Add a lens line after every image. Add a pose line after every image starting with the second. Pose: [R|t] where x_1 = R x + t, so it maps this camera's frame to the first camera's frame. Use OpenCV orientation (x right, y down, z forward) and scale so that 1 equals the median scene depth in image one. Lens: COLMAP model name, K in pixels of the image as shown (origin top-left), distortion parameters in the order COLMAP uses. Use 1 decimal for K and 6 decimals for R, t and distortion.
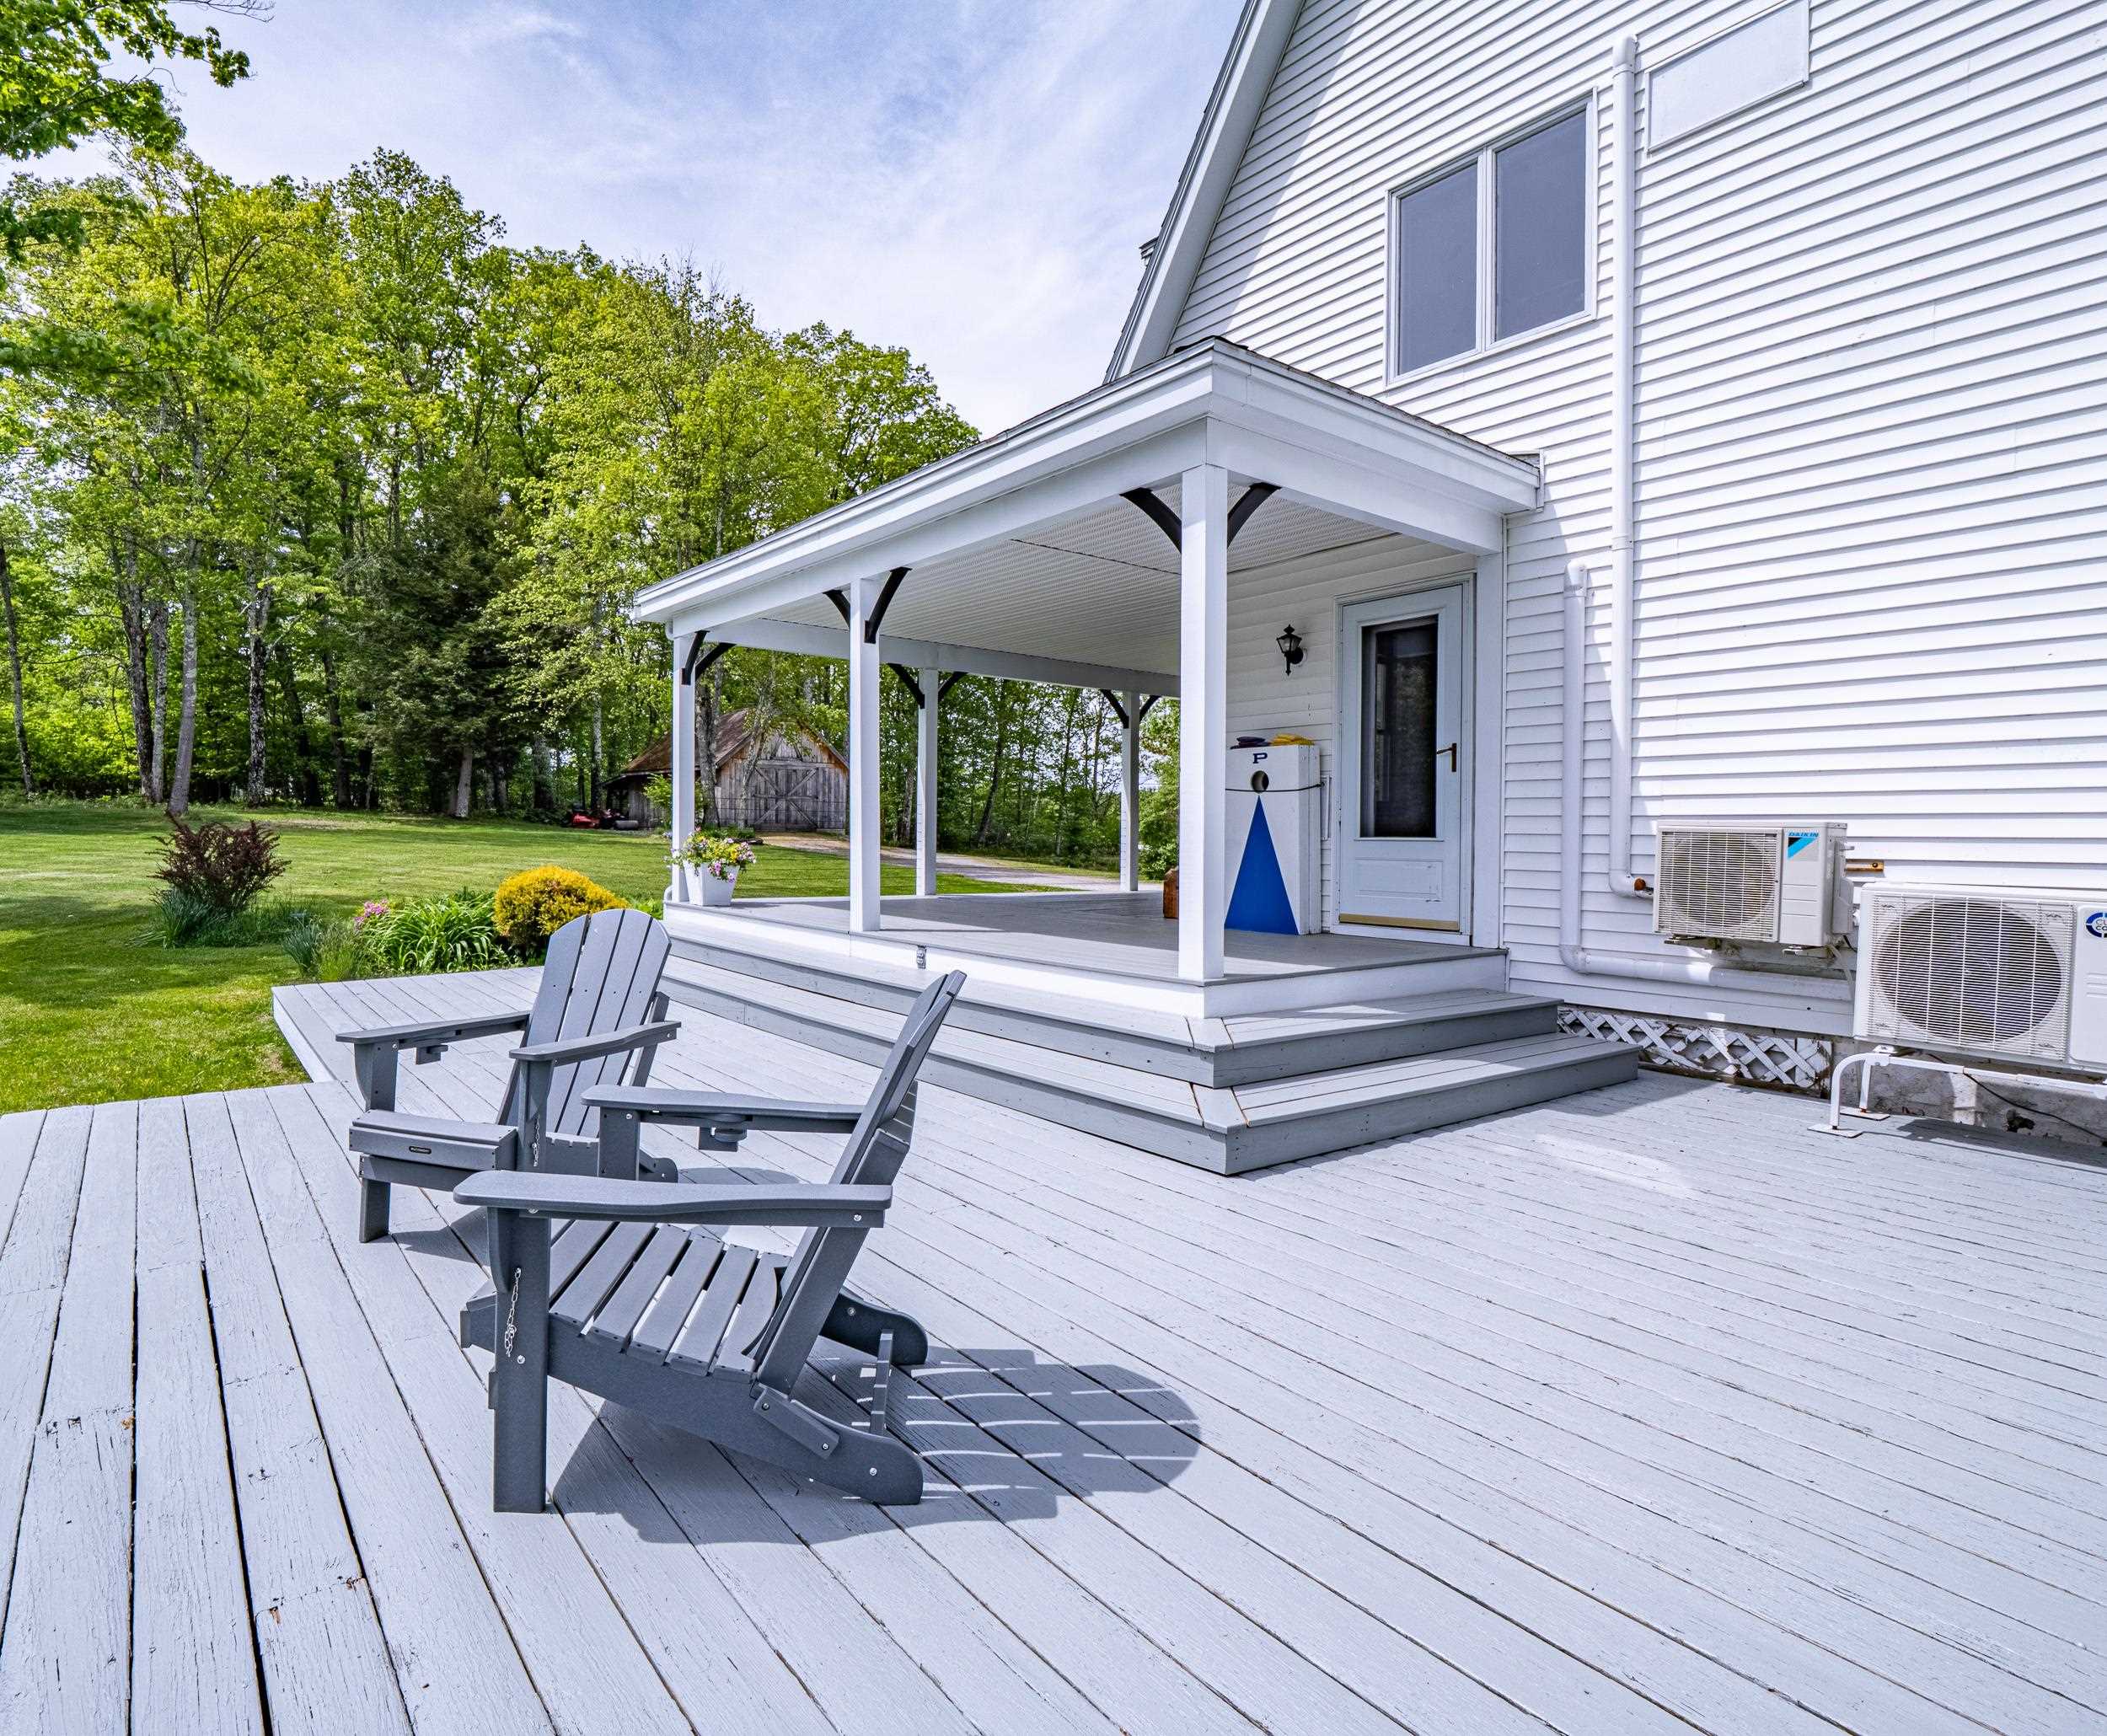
lens RADIAL K [[1169.5, 0, 979.1], [0, 1169.5, 855.9], [0, 0, 1]] dist [-0.001419, -0.000322]
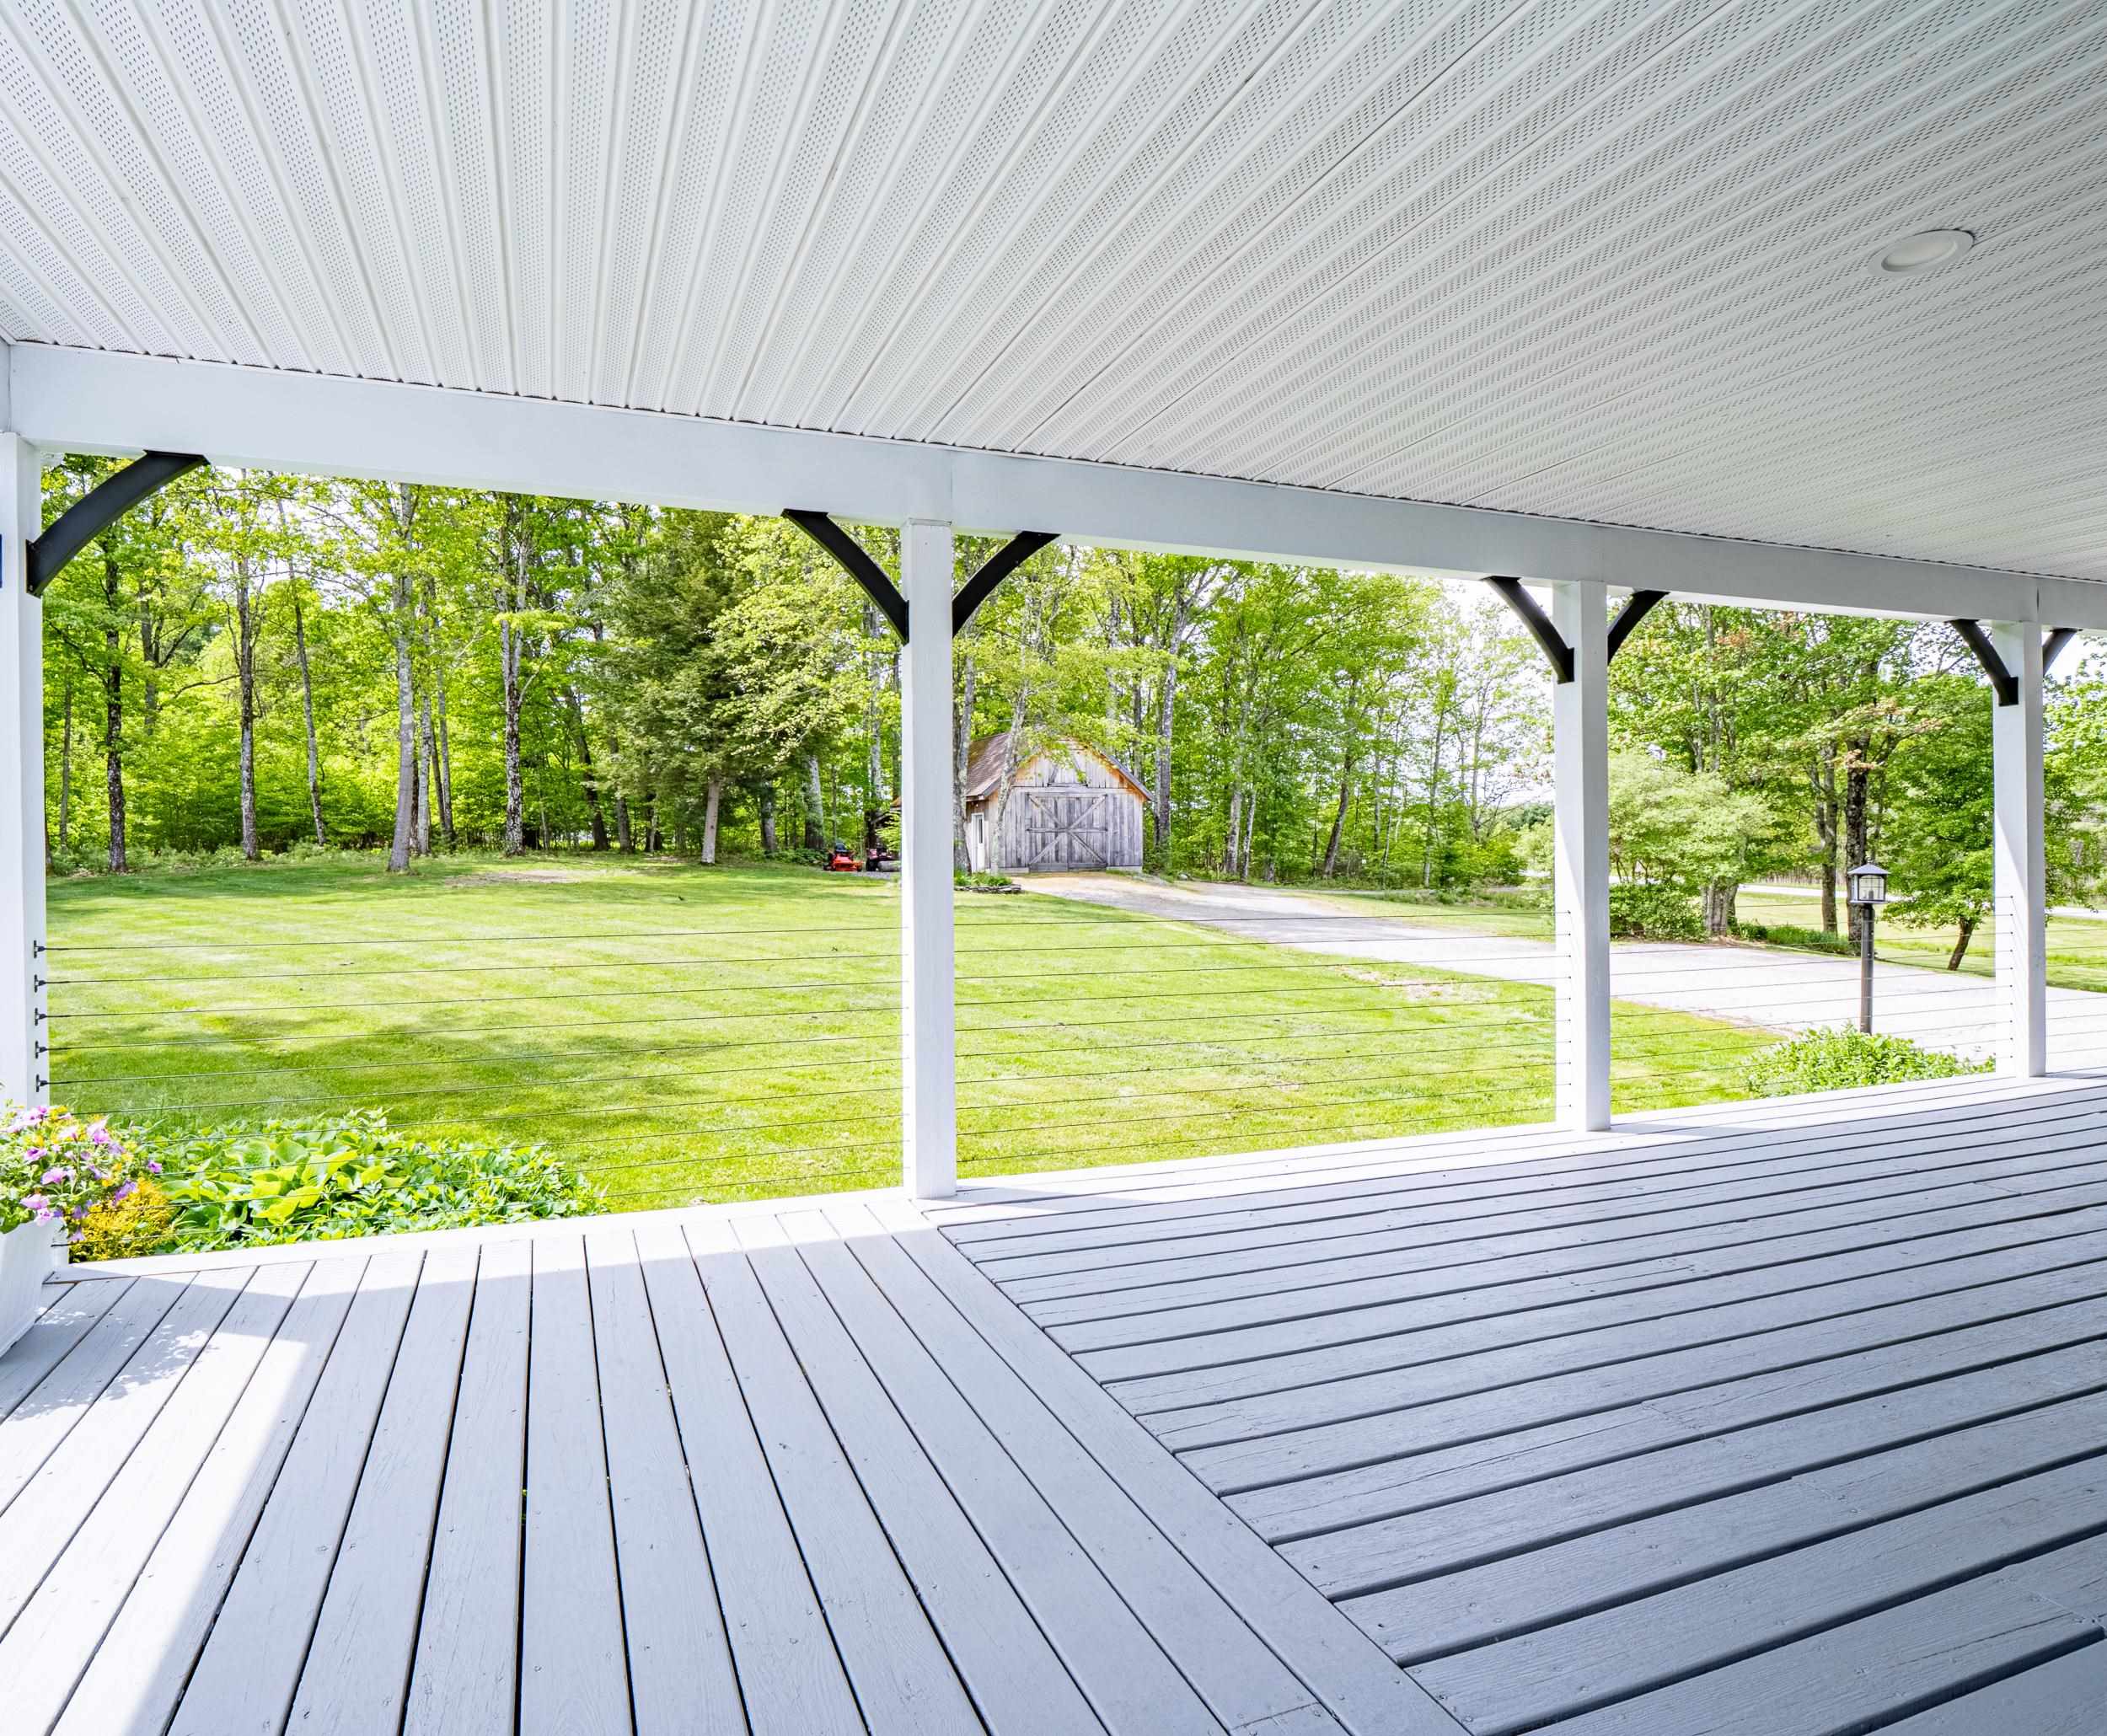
lens RADIAL K [[1194.9, 0, 885.5], [0, 1194.9, 866.3], [0, 0, 1]] dist [-0.000993, -0.000264]
pose [[0.935660, -0.013869, -0.352630, 0.014700], [0.009151, 0.999845, -0.015045, -0.012304], [0.352784, 0.010850, 0.935642, 0.144309]]
